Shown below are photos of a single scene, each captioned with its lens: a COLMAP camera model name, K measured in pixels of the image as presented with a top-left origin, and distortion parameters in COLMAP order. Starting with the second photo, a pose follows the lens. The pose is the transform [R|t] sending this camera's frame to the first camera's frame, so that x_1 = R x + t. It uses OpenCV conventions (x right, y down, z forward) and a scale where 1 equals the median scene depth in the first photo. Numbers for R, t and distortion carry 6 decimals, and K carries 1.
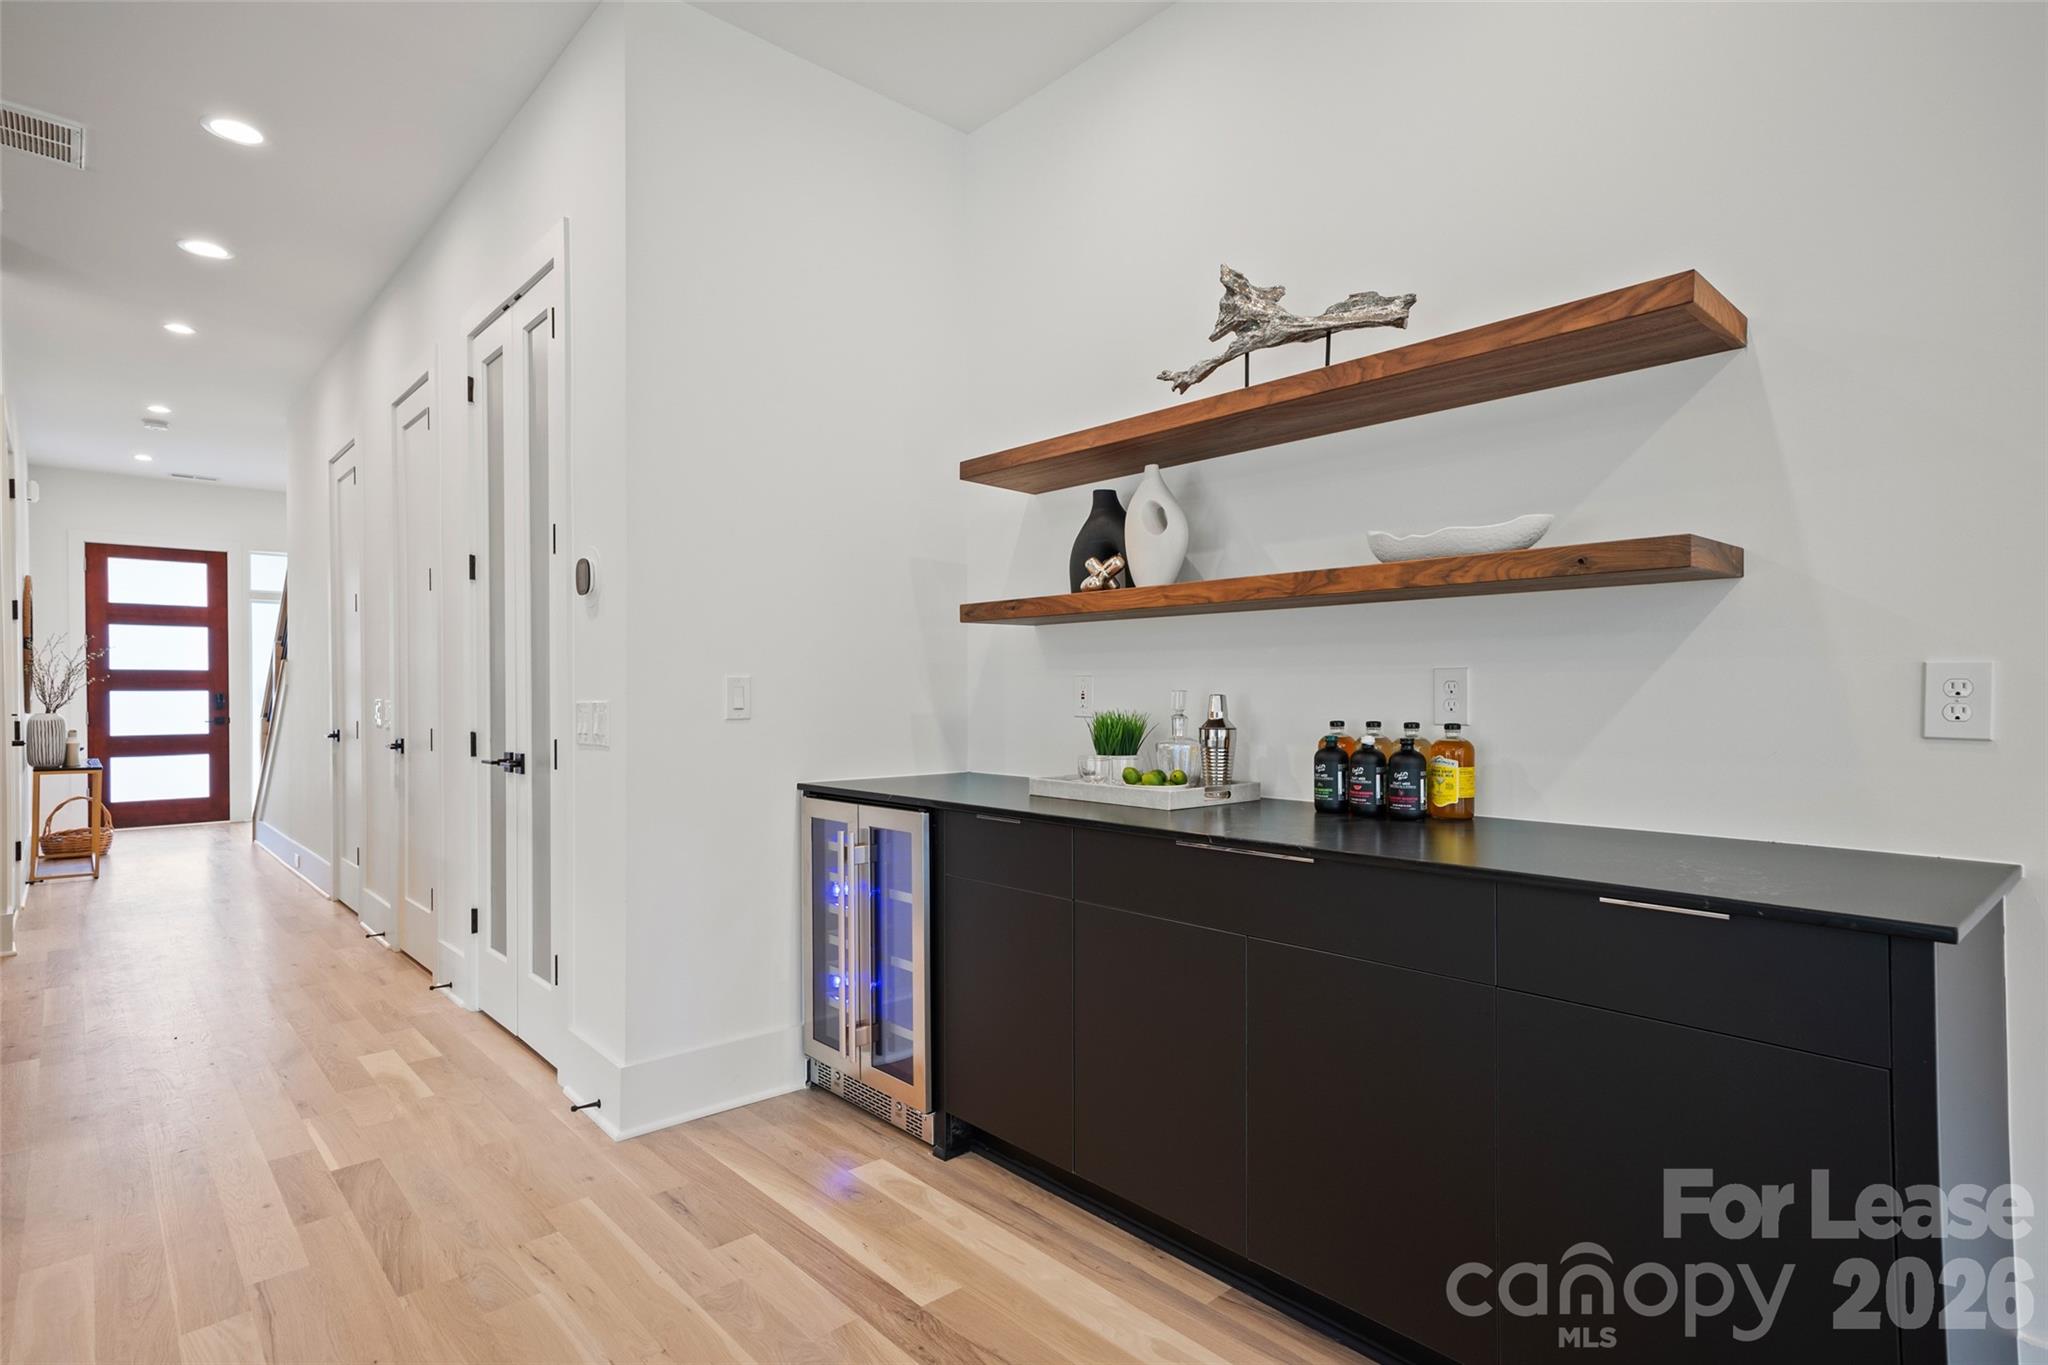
lens RADIAL K [[1035.5, 0, 1024.3], [0, 1035.5, 701.2], [0, 0, 1]] dist [0.025149, 0.000165]
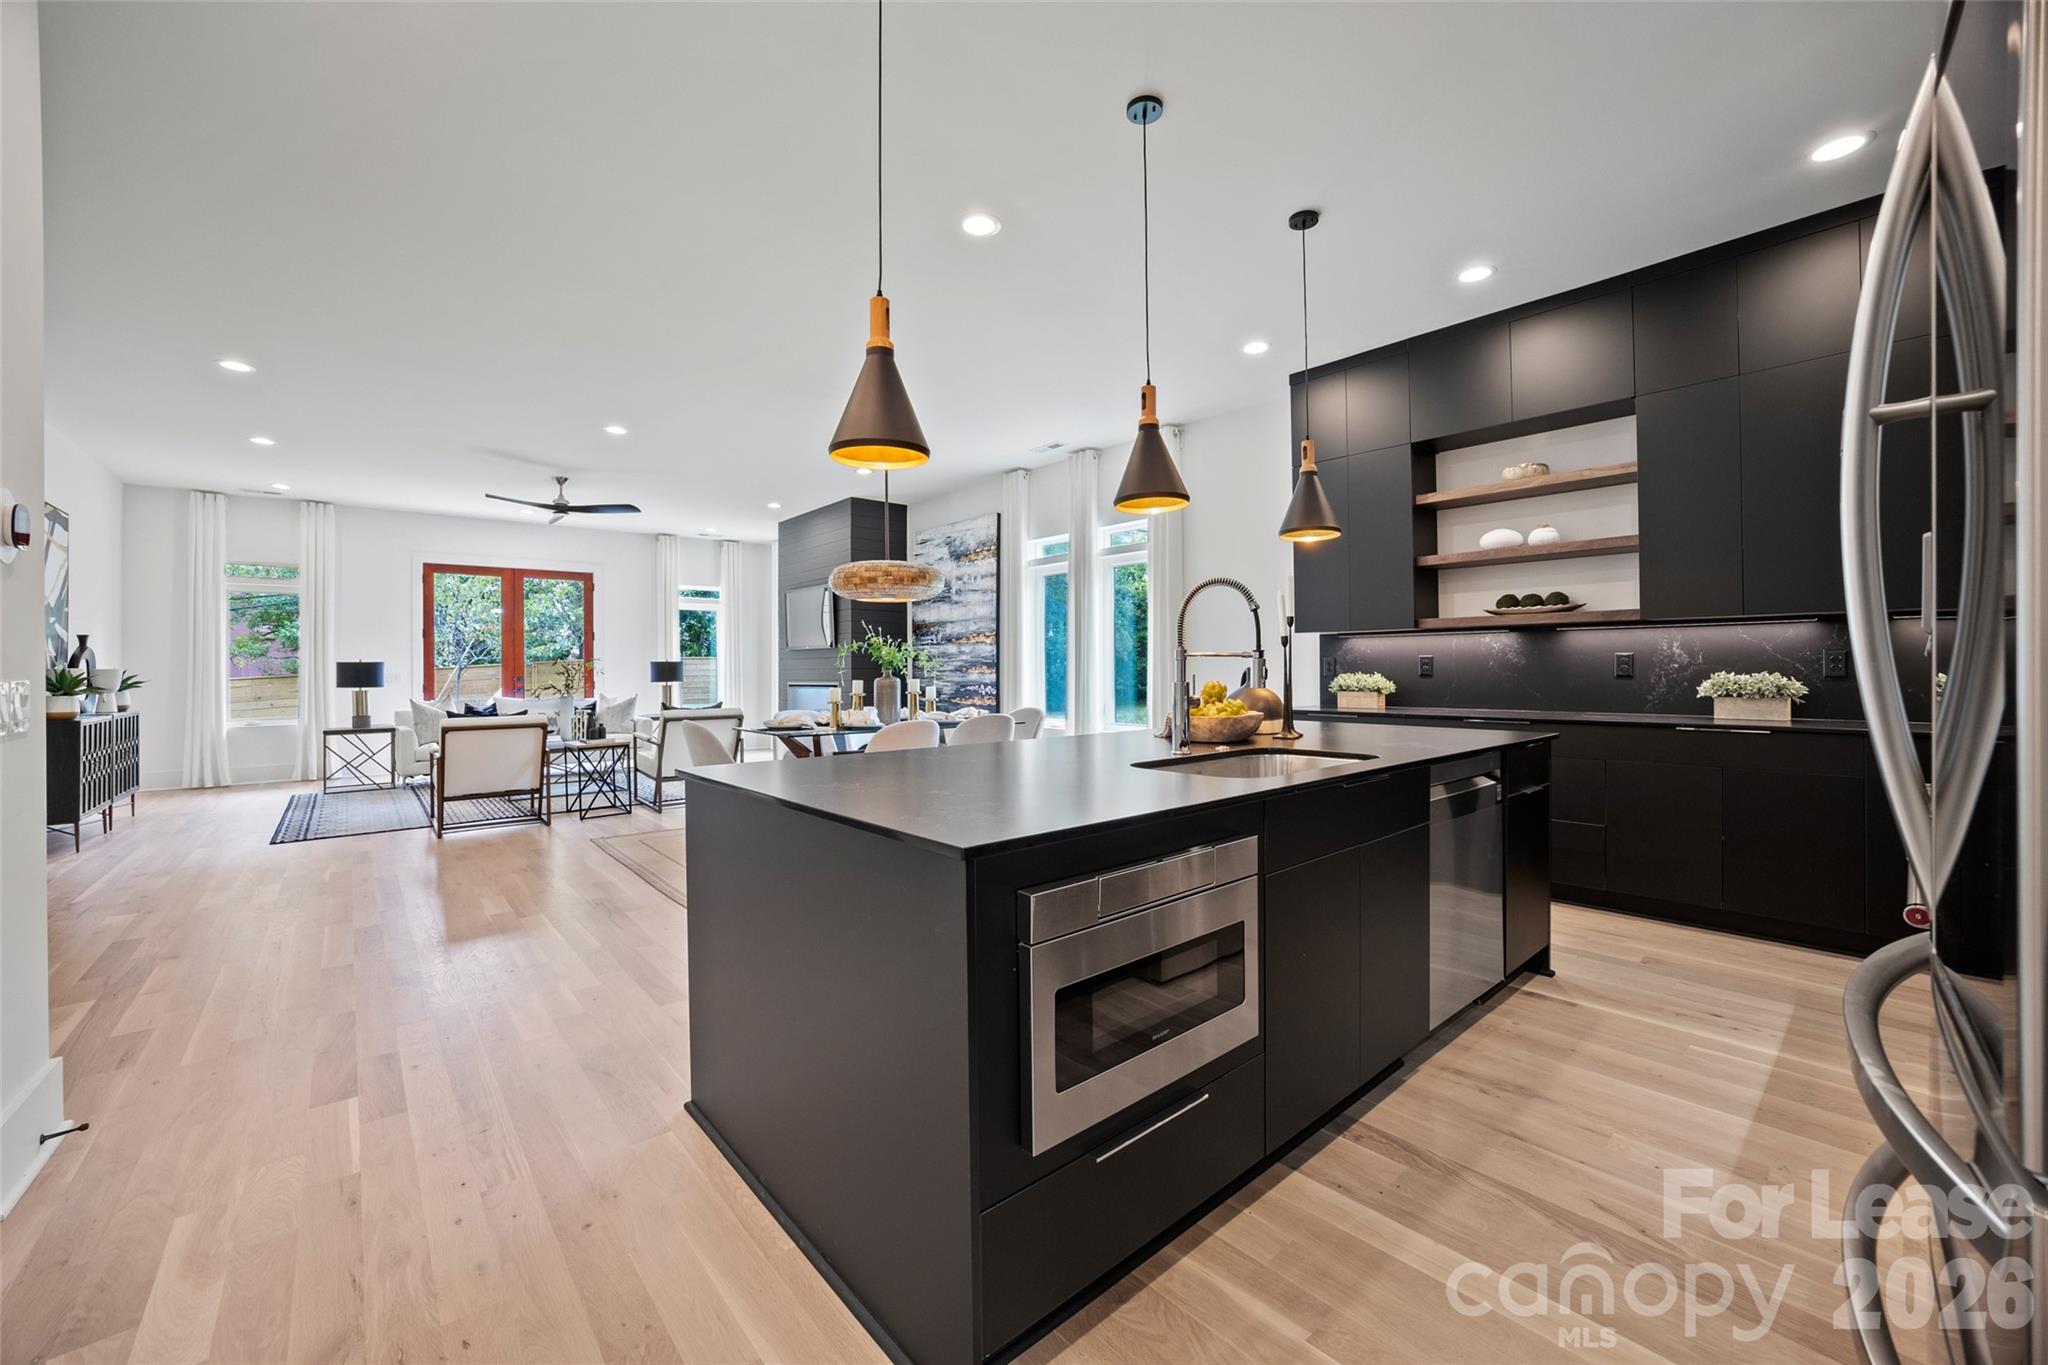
lens RADIAL K [[796.0, 0, 1027.6], [0, 796.0, 673.2], [0, 0, 1]] dist [-0.049482, 0.012932]
pose [[-0.999860, 0.004101, 0.016239, -1.371933], [0.004316, 0.999903, 0.013252, -0.014400], [-0.016183, 0.013320, -0.999780, 1.776429]]
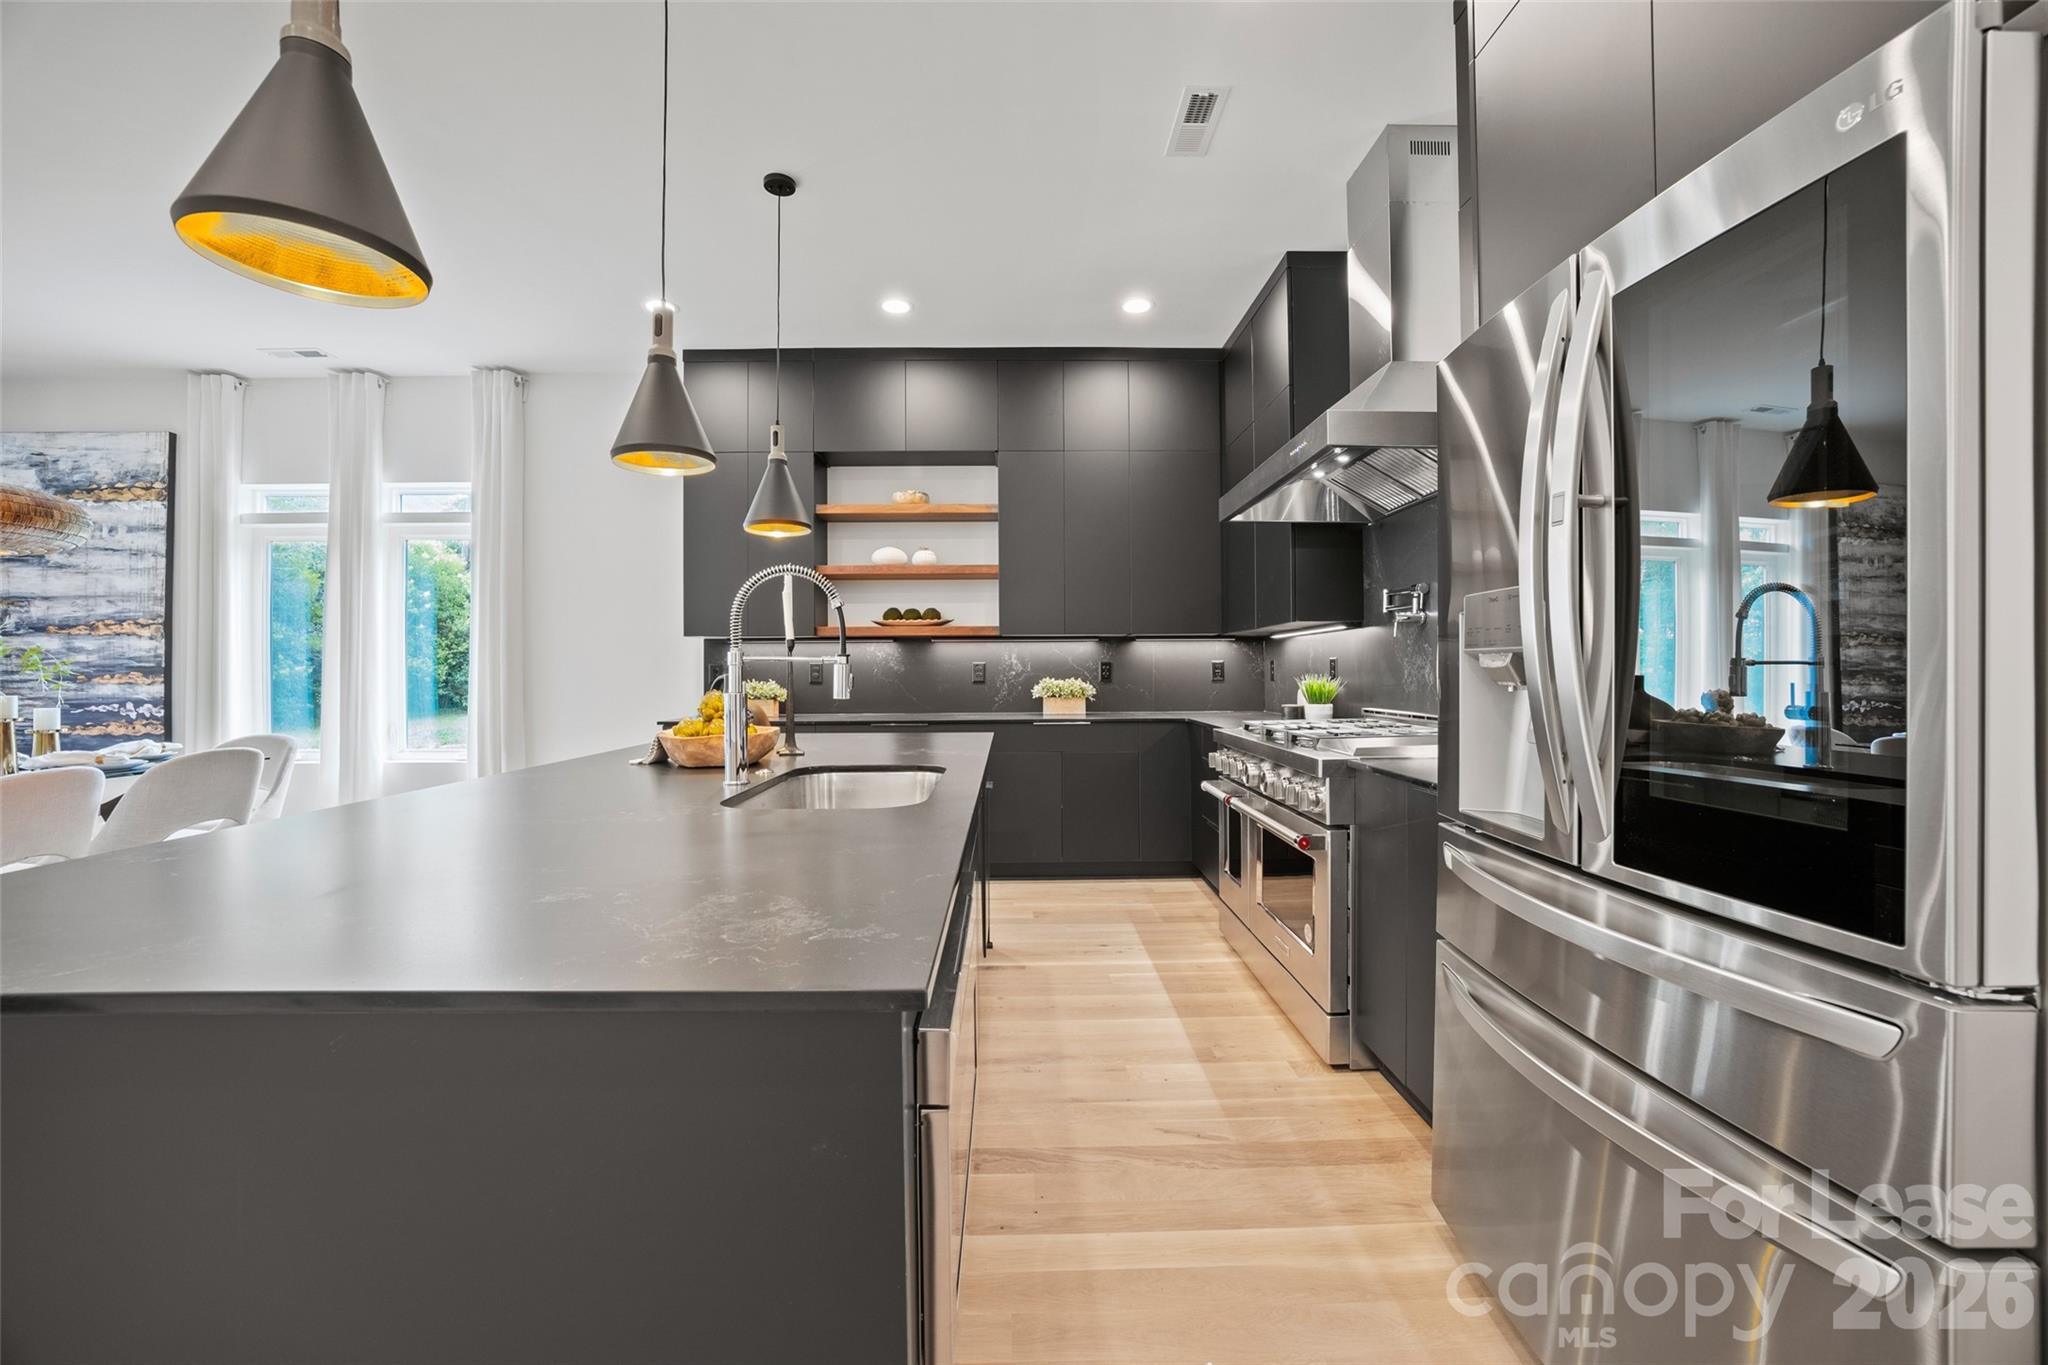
lens RADIAL K [[796.0, 0, 1027.6], [0, 796.0, 673.2], [0, 0, 1]] dist [-0.049482, 0.012932]
pose [[-0.652655, 0.002910, -0.757650, -1.166583], [-0.001700, 0.999984, 0.005306, -0.013515], [0.757653, 0.004751, -0.652640, 1.533804]]
